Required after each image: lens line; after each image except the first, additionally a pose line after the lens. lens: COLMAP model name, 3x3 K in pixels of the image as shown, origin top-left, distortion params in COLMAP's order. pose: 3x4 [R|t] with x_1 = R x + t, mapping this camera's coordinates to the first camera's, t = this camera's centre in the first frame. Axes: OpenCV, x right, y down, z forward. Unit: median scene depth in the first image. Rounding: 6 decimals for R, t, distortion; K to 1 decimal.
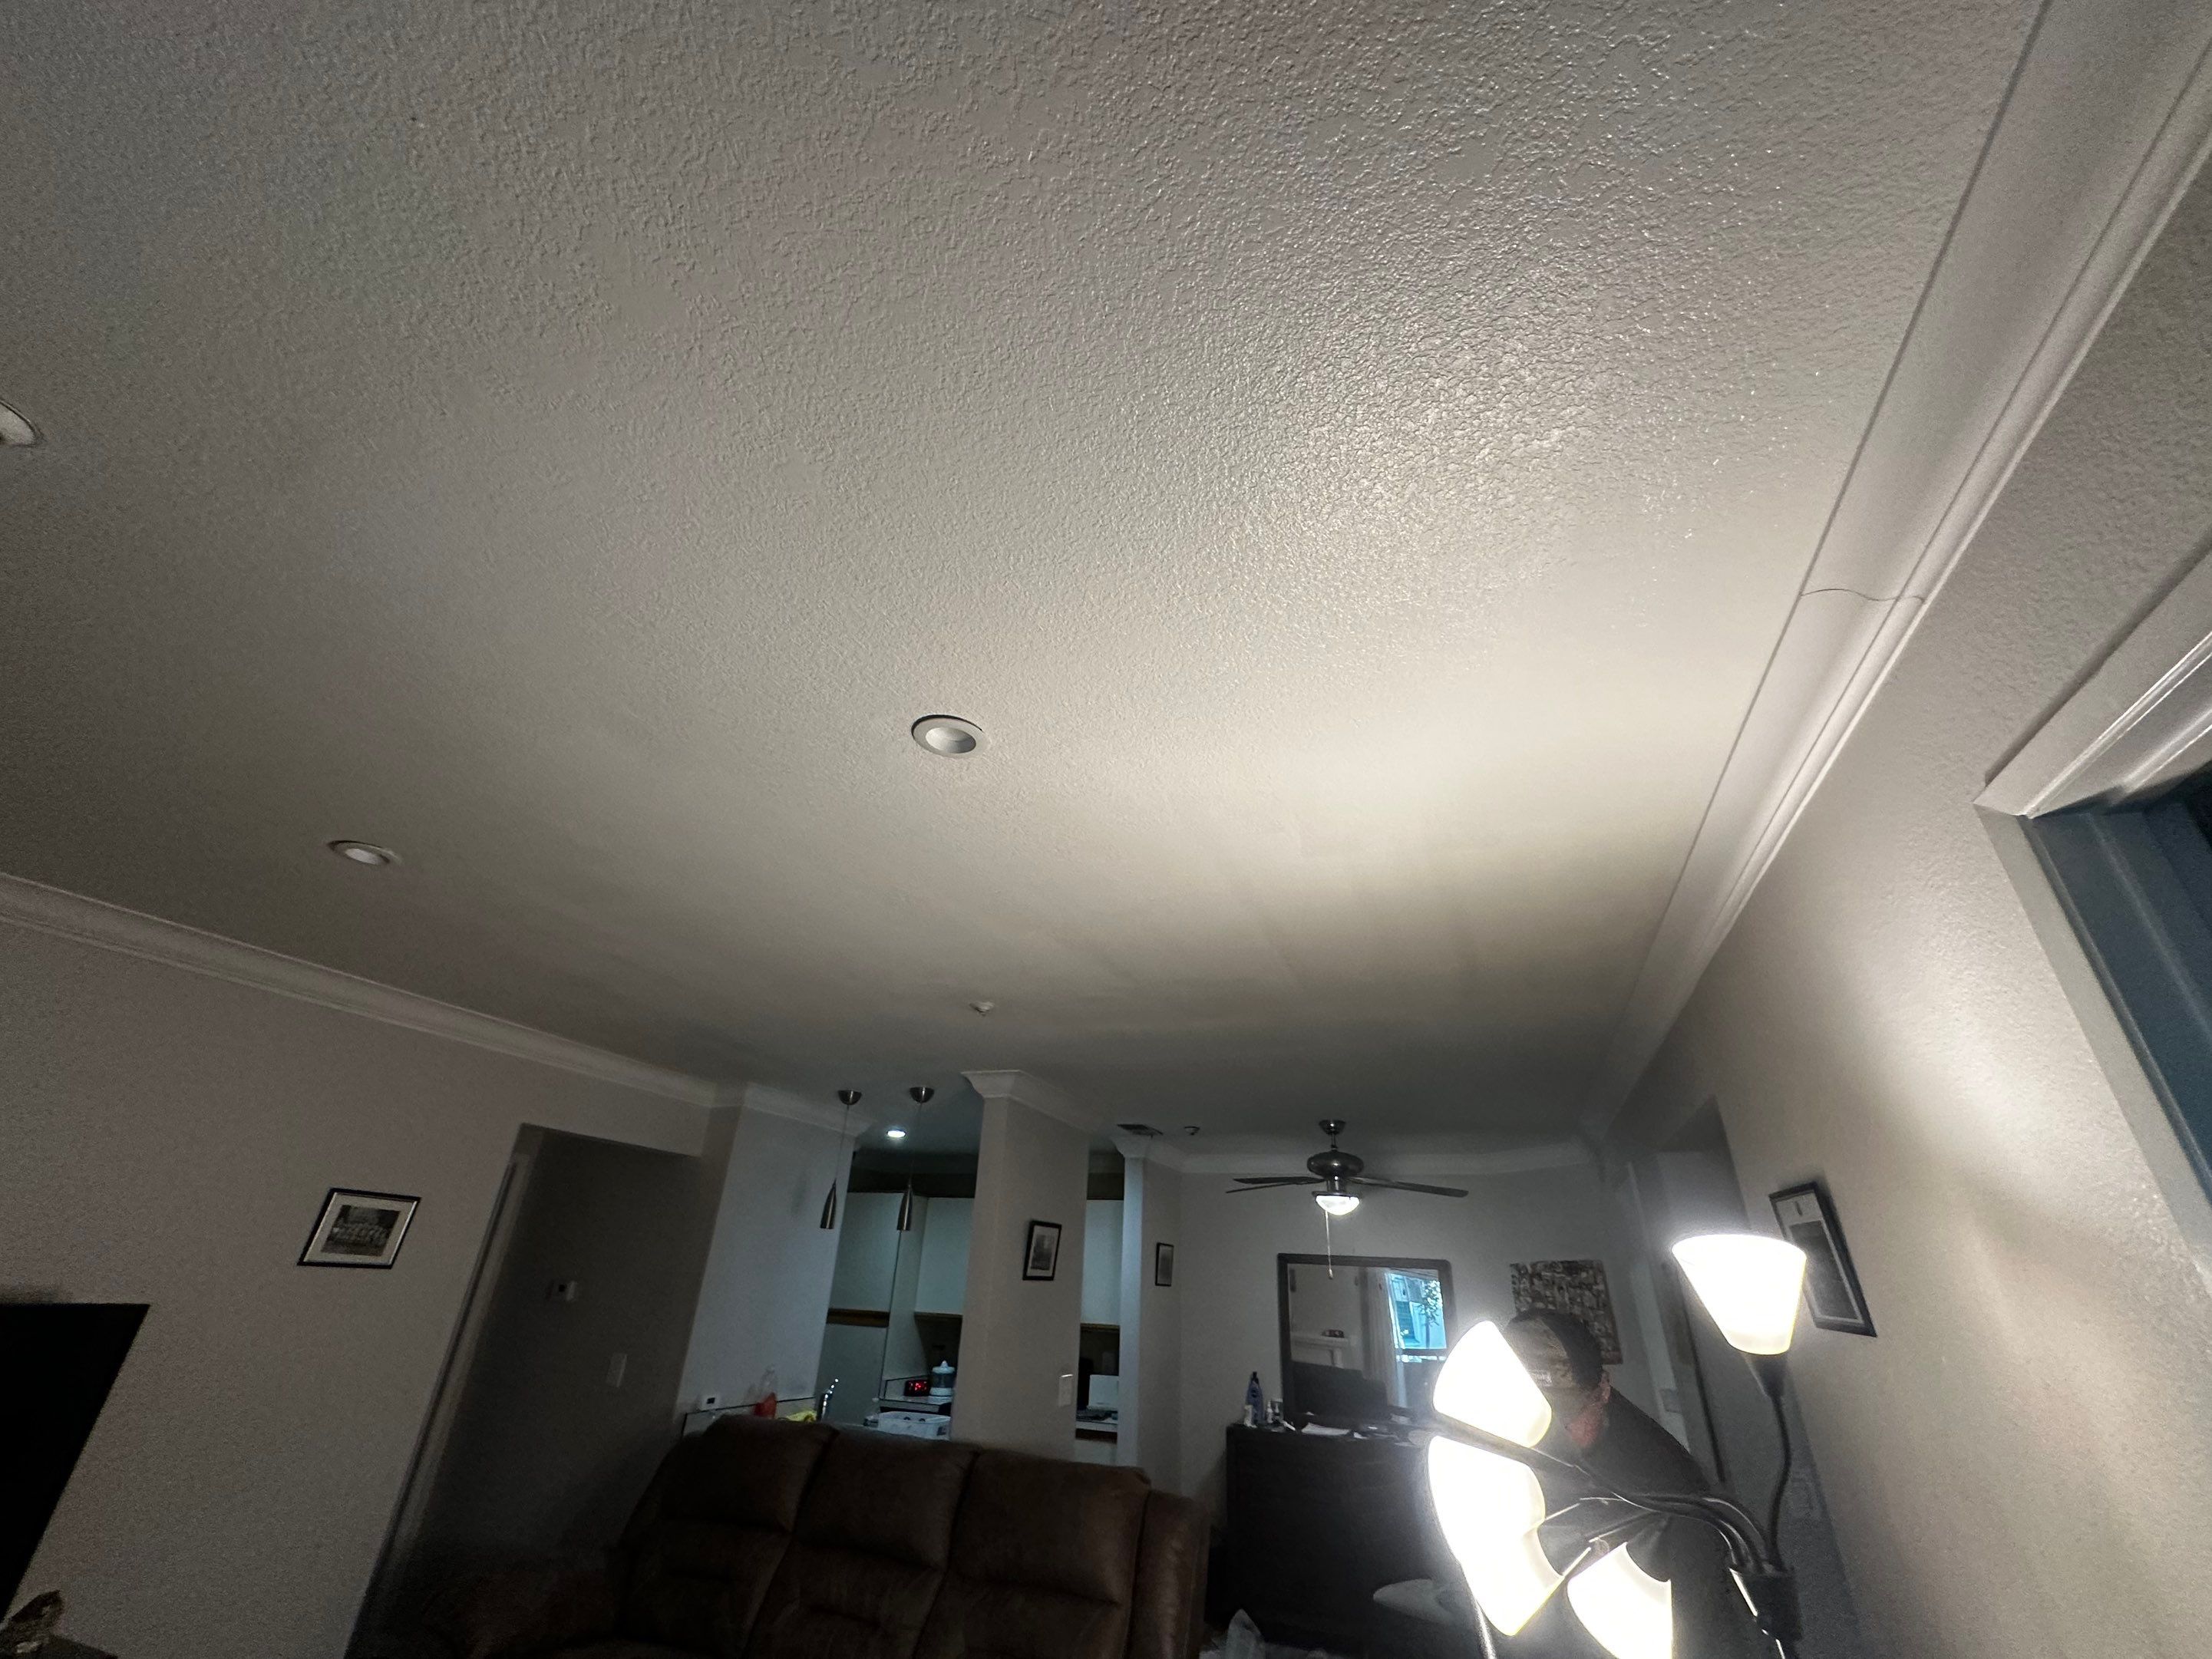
lens RADIAL K [[877.4, 0, 1102.0], [0, 877.4, 828.5], [0, 0, 1]] dist [-0.002347, 0.000241]
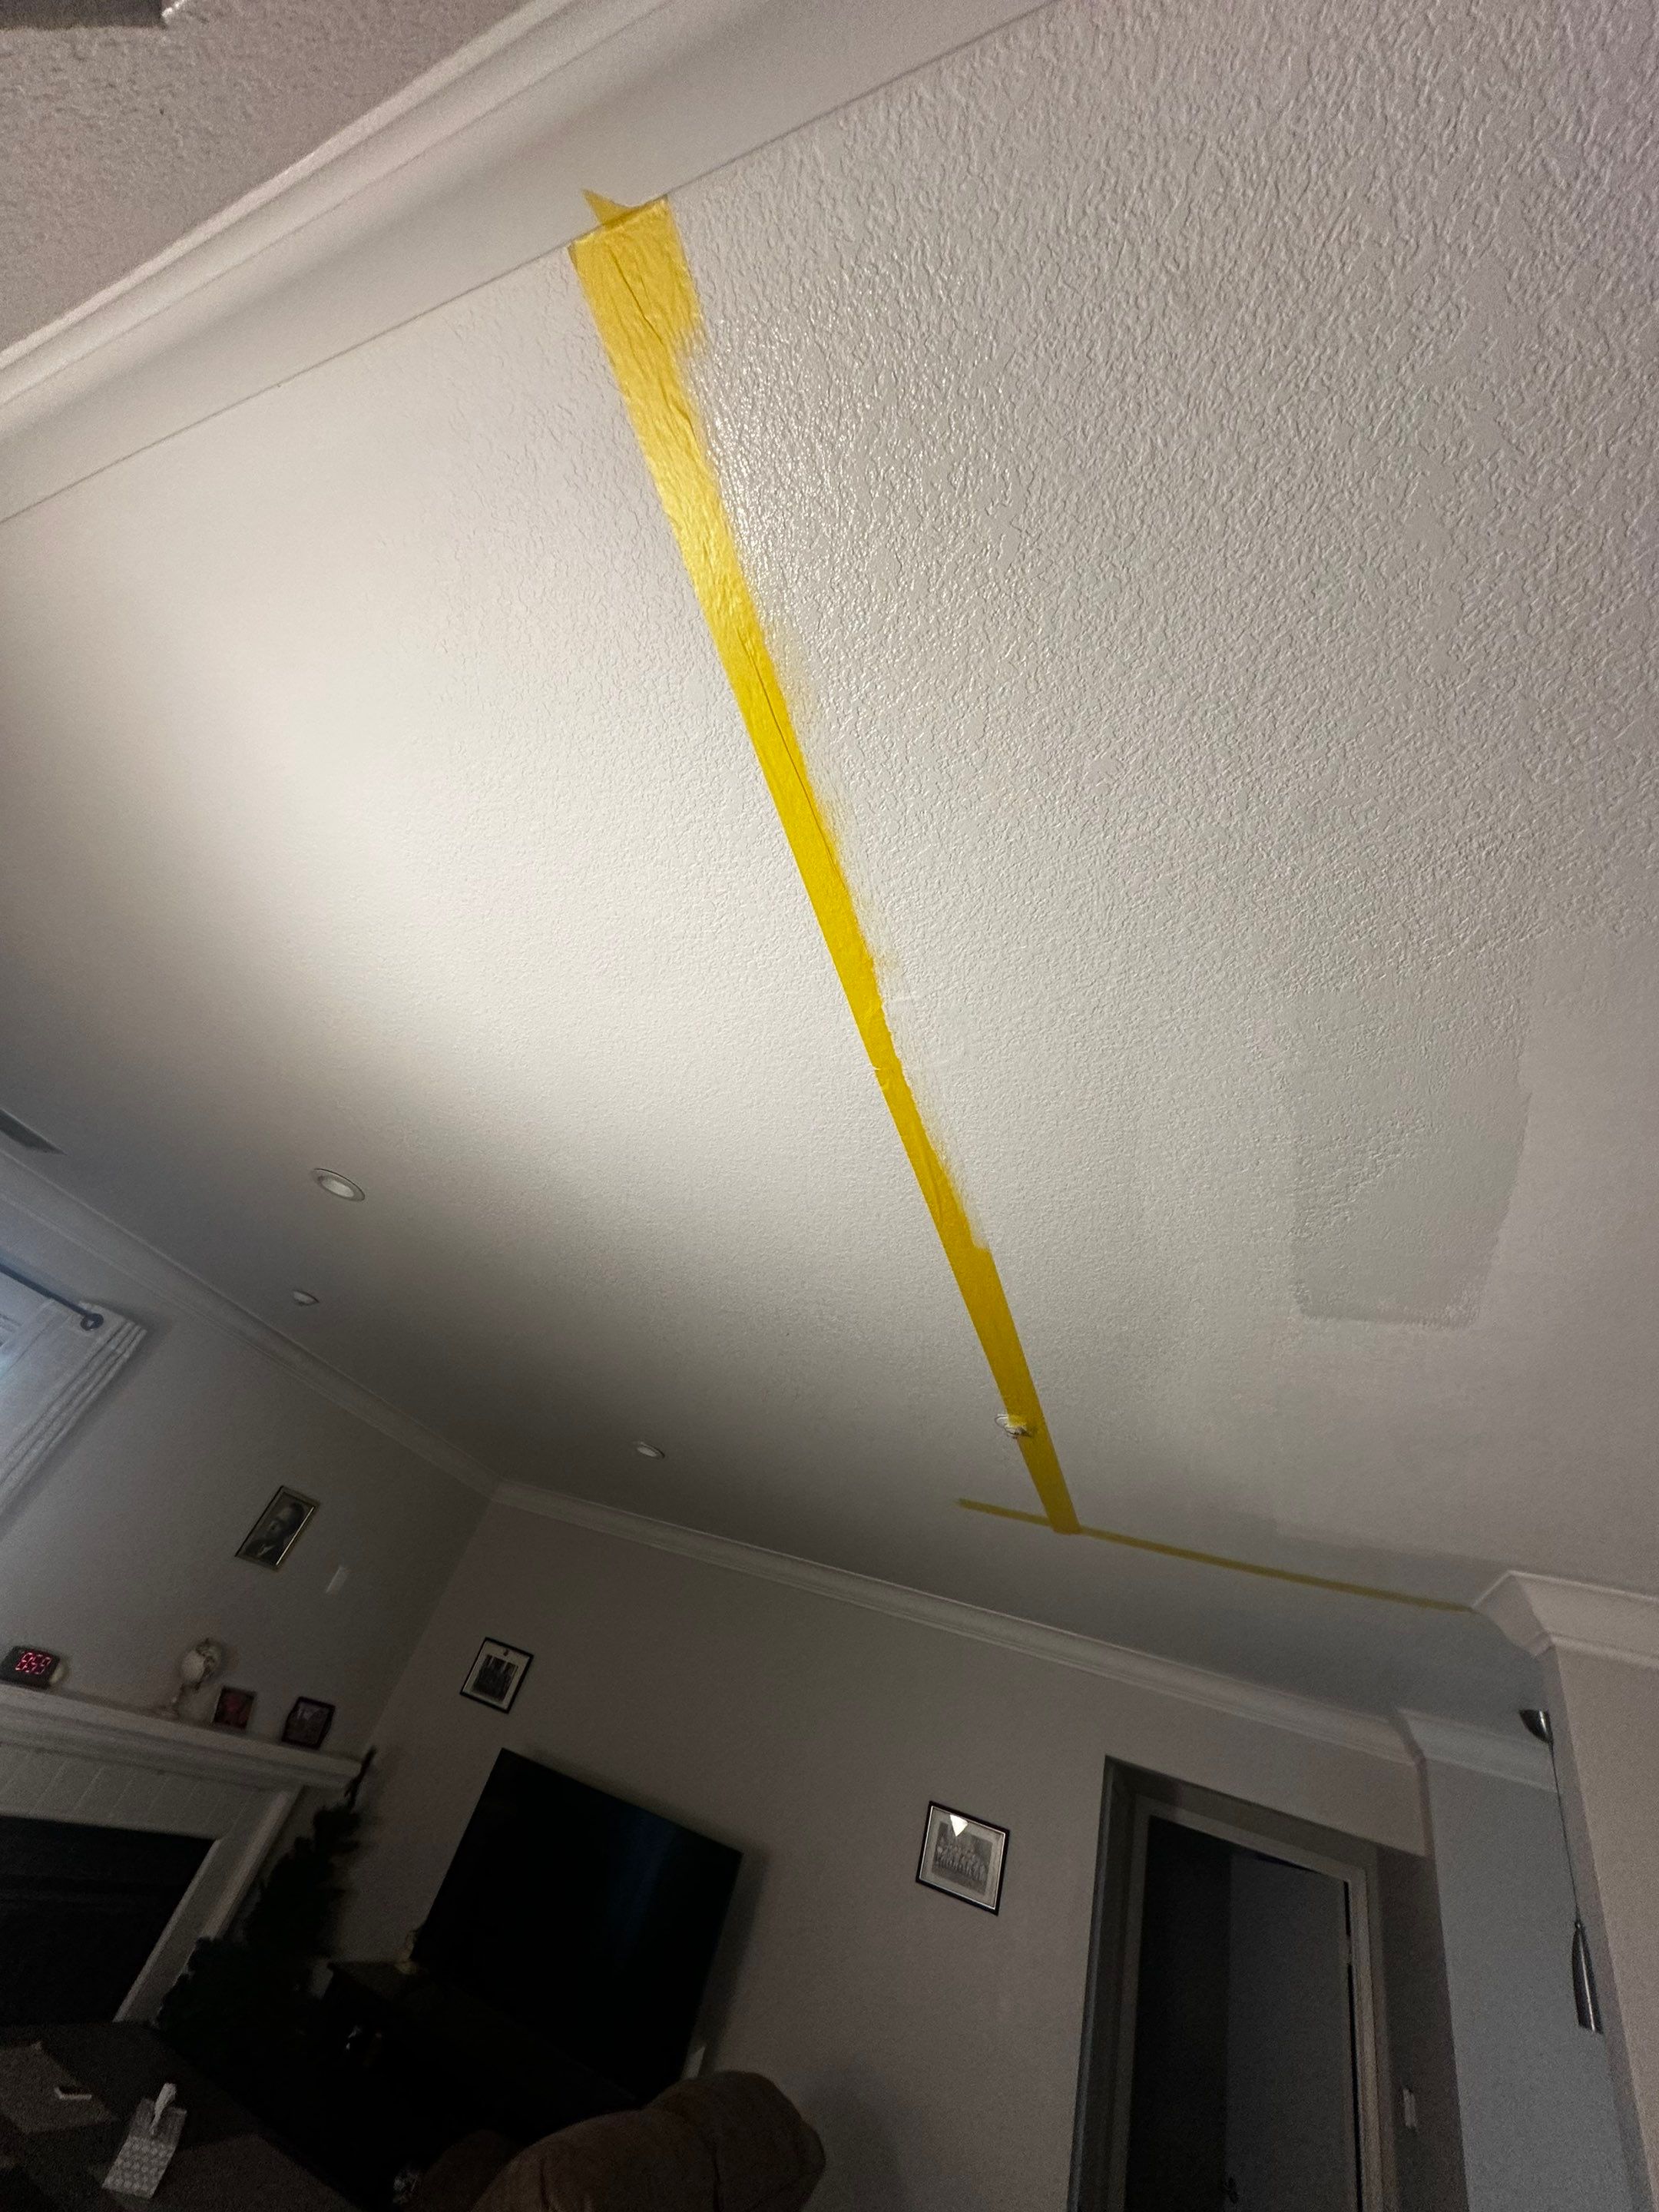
lens RADIAL K [[877.5, 0, 833.6], [0, 877.5, 1102.8], [0, 0, 1]] dist [-0.002347, 0.000241]
pose [[0.073135, -0.639928, -0.764946, 0.362264], [0.187984, 0.762097, -0.619572, 0.284055], [0.979445, -0.098485, 0.176032, 0.547918]]
